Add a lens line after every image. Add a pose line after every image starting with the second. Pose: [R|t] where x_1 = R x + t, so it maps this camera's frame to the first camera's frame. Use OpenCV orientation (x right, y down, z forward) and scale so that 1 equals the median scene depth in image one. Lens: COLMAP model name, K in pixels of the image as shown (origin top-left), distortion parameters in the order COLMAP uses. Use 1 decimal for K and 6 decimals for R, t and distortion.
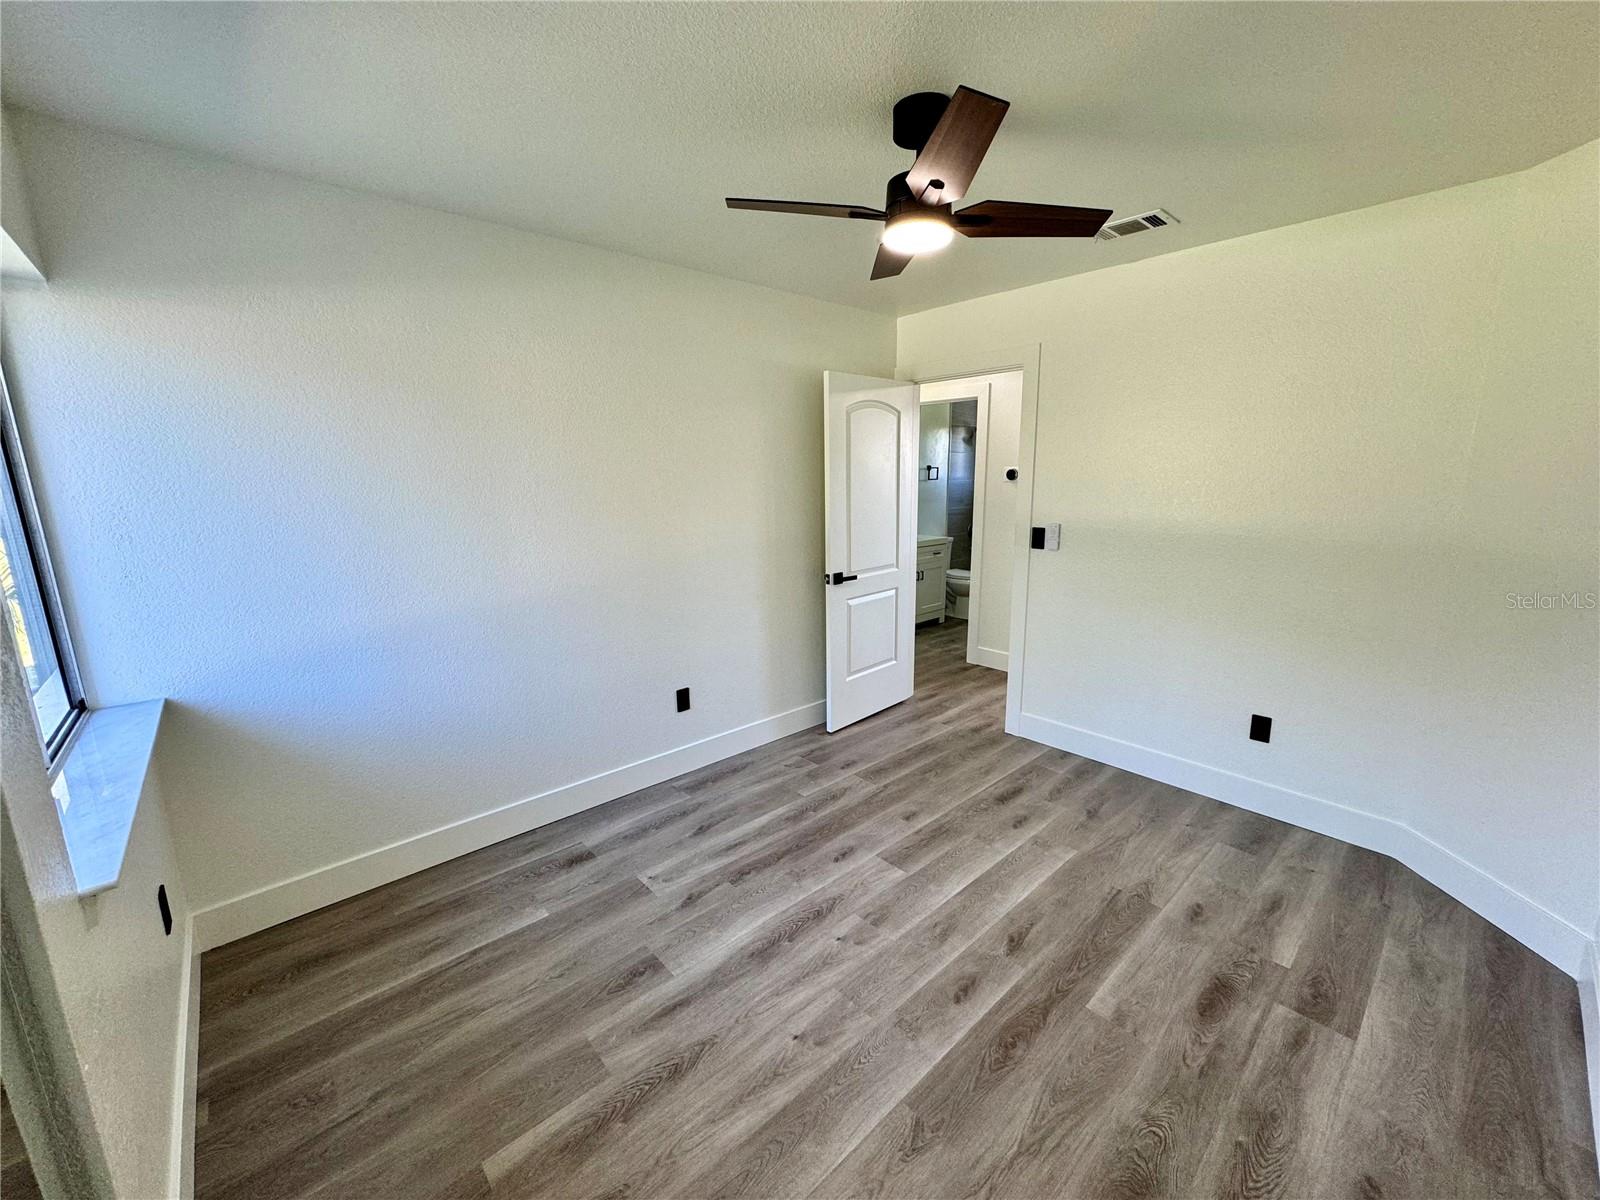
lens RADIAL K [[635.9, 0, 800.4], [0, 635.9, 597.9], [0, 0, 1]] dist [-0.001816, -0.000050]
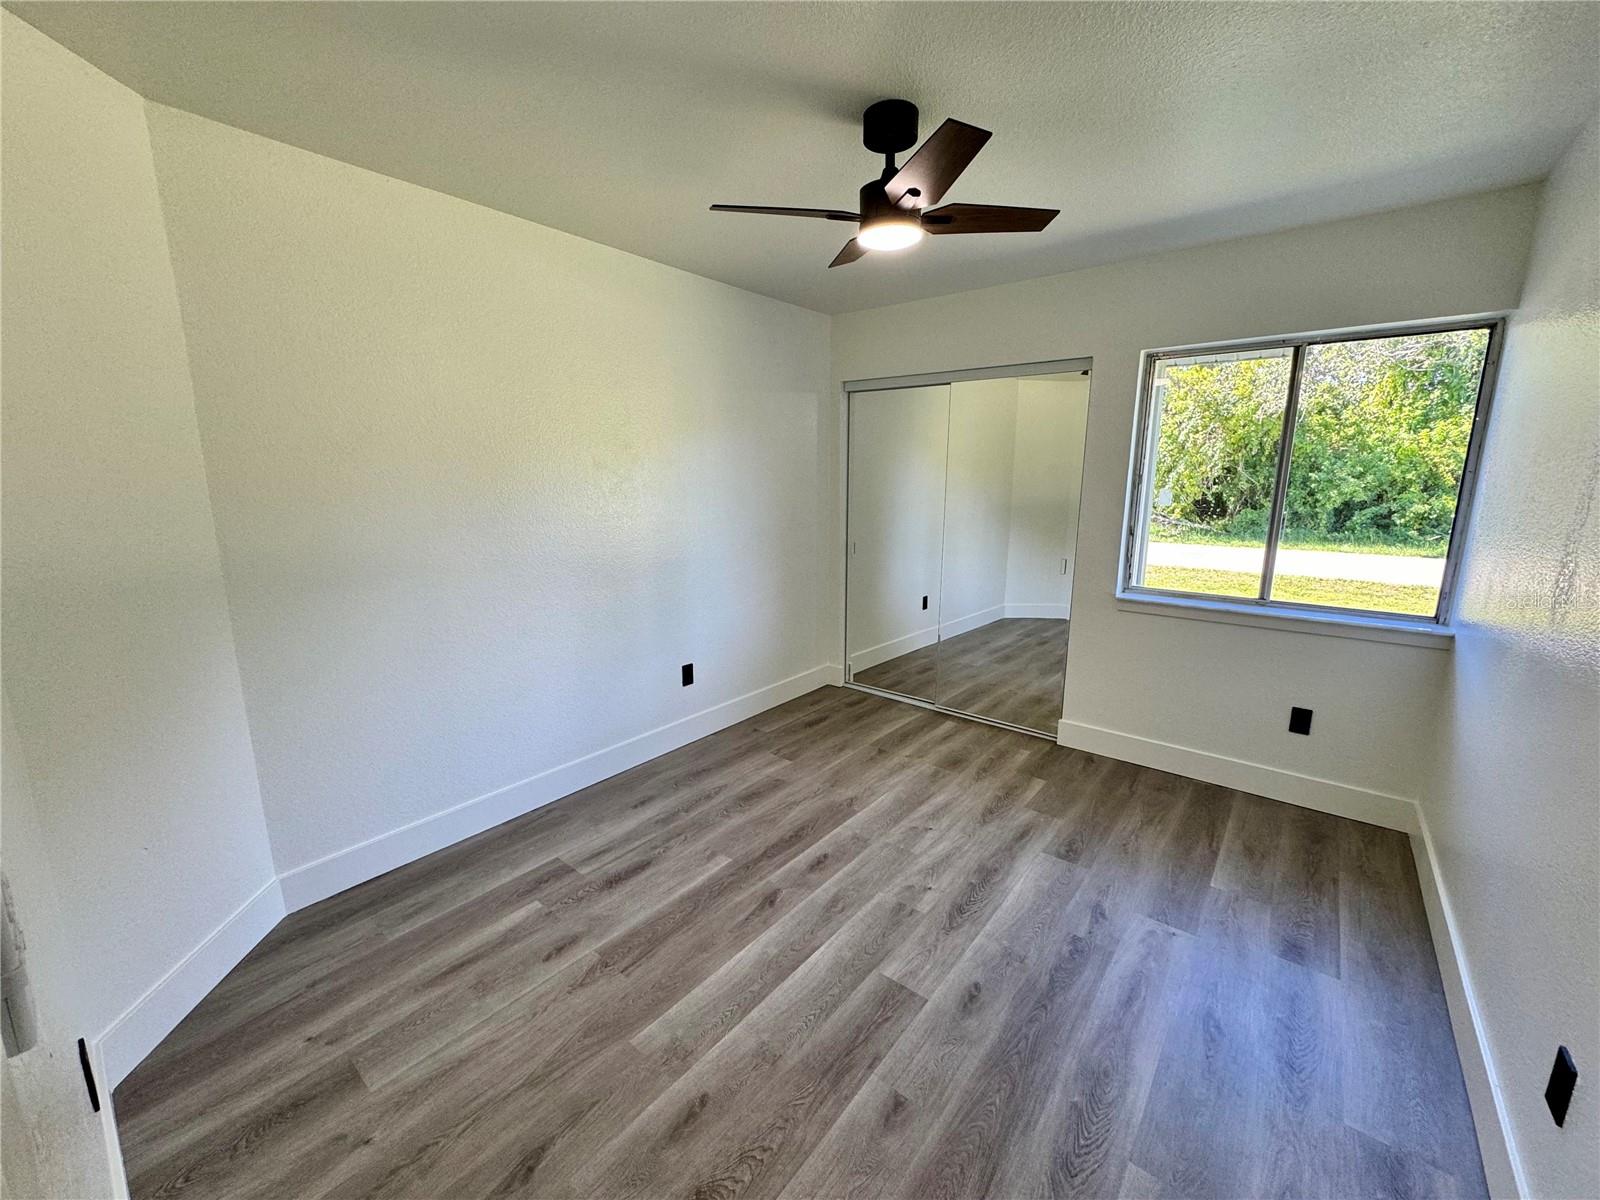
lens RADIAL K [[635.9, 0, 800.4], [0, 635.9, 597.9], [0, 0, 1]] dist [-0.001816, -0.000050]
pose [[-0.988547, 0.040862, -0.145274, 0.409425], [-0.017421, 0.925311, 0.378810, -0.324173], [0.149902, 0.377002, -0.914001, 1.743198]]
